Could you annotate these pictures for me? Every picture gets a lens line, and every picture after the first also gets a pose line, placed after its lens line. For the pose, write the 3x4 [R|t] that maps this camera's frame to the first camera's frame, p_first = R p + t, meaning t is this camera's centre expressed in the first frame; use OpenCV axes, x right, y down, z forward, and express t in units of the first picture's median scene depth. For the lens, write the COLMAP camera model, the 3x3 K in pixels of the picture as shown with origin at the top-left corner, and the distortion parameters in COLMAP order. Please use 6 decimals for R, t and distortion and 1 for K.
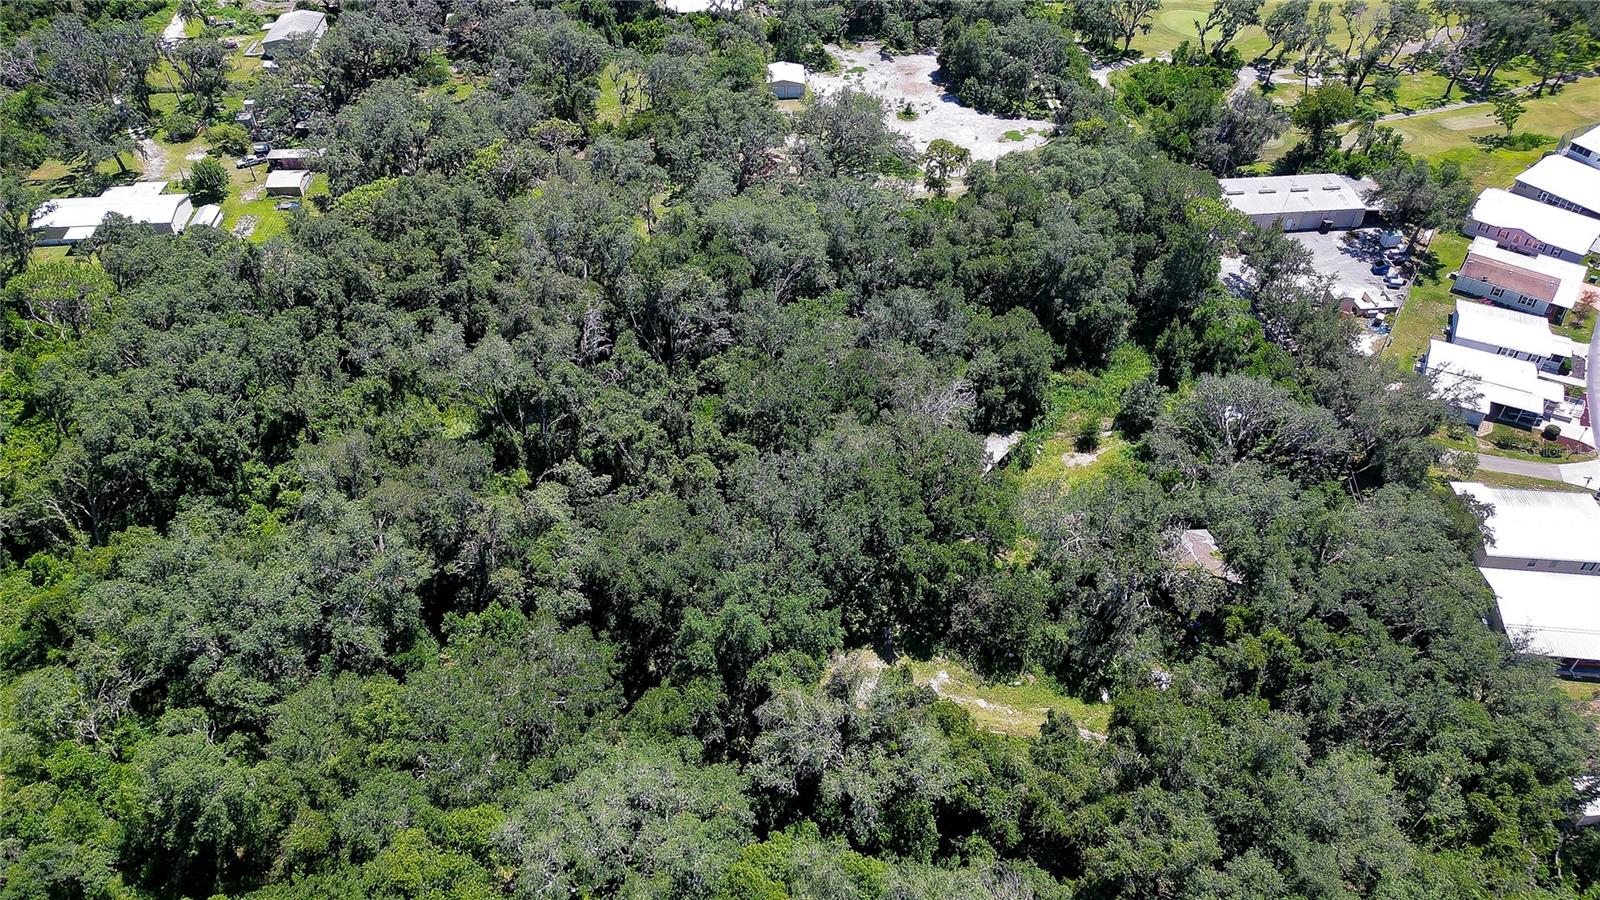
lens RADIAL K [[1120.0, 0, 806.6], [0, 1120.0, 447.0], [0, 0, 1]] dist [0.073346, -0.074153]
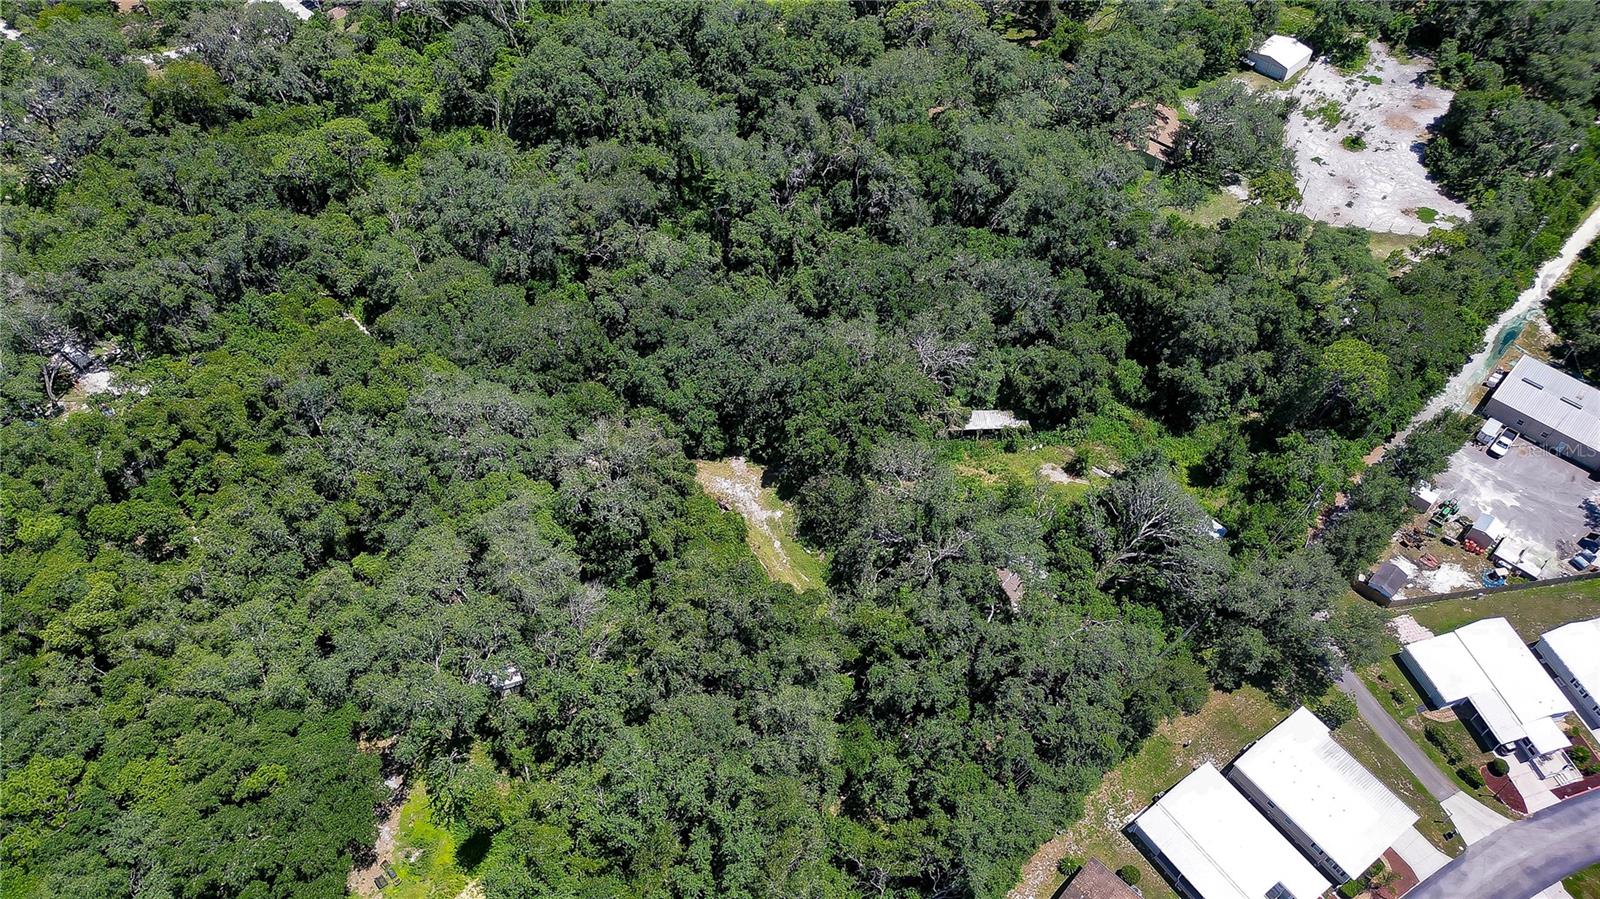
lens RADIAL K [[1120.0, 0, 806.6], [0, 1120.0, 446.5], [0, 0, 1]] dist [0.073346, -0.074153]
pose [[0.656674, 0.576279, -0.486499, 0.592299], [-0.496713, 0.815884, 0.295989, -0.212015], [0.567499, 0.047282, 0.822015, -0.042845]]
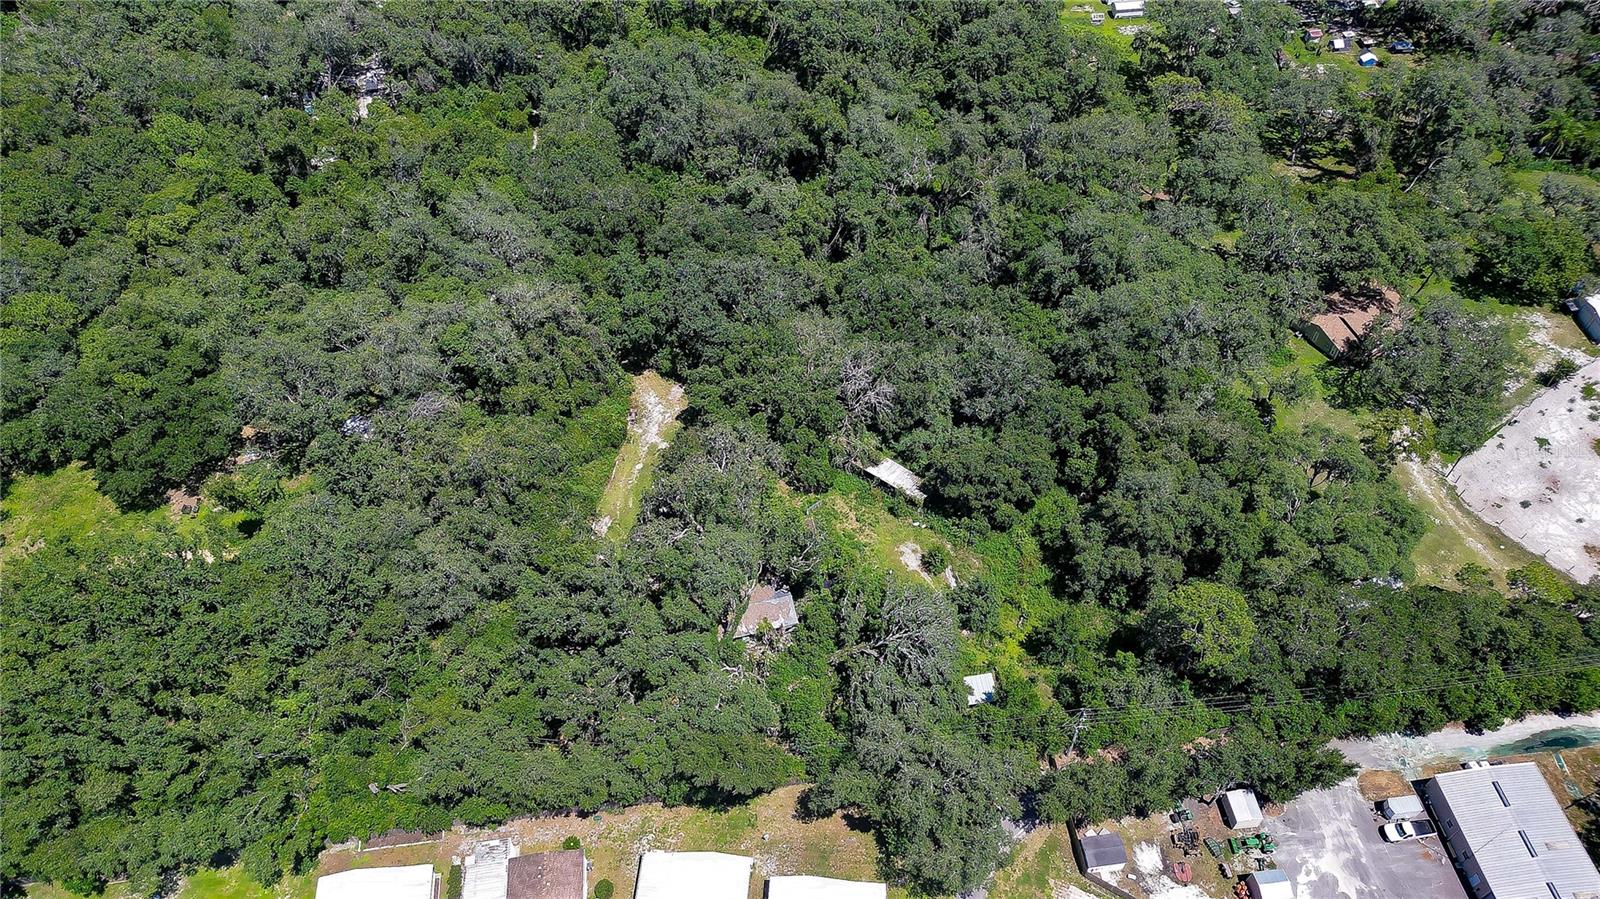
lens RADIAL K [[1120.0, 0, 806.6], [0, 1120.0, 446.5], [0, 0, 1]] dist [0.073346, -0.074153]
pose [[0.028693, 0.767870, -0.639962, 0.808251], [-0.660895, 0.494895, 0.564177, -0.547898], [0.749930, 0.406760, 0.521682, 0.343329]]
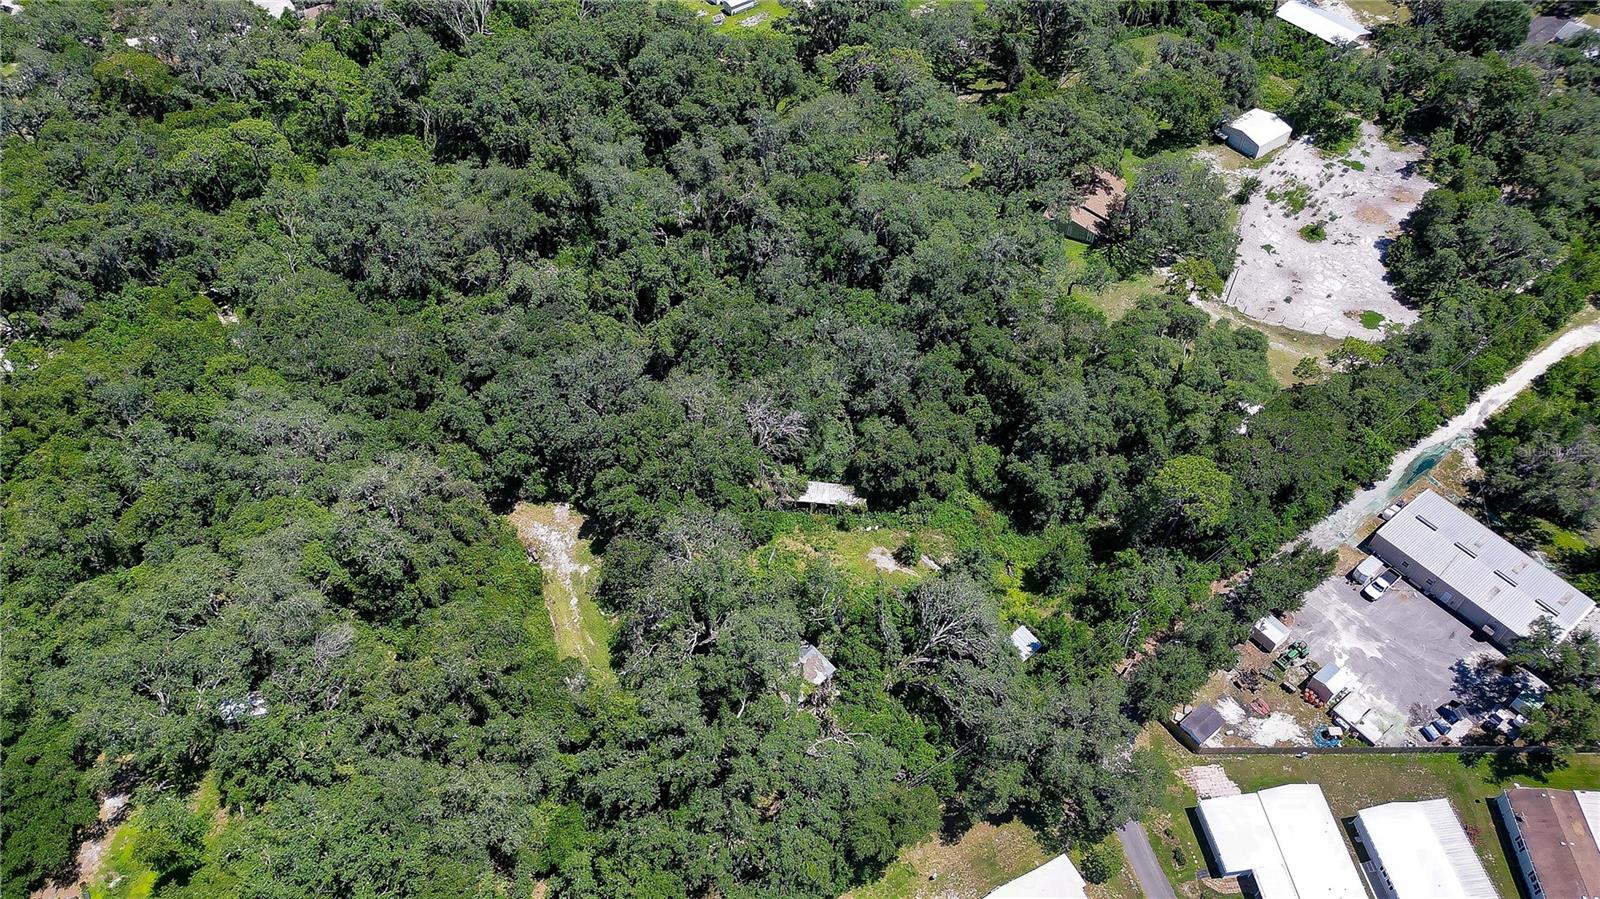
lens RADIAL K [[1120.0, 0, 806.6], [0, 1120.0, 446.5], [0, 0, 1]] dist [0.073346, -0.074153]
pose [[0.539251, 0.638066, -0.549618, 0.694557], [-0.552575, 0.760588, 0.340833, -0.375794], [0.635507, 0.119910, 0.762727, 0.150848]]
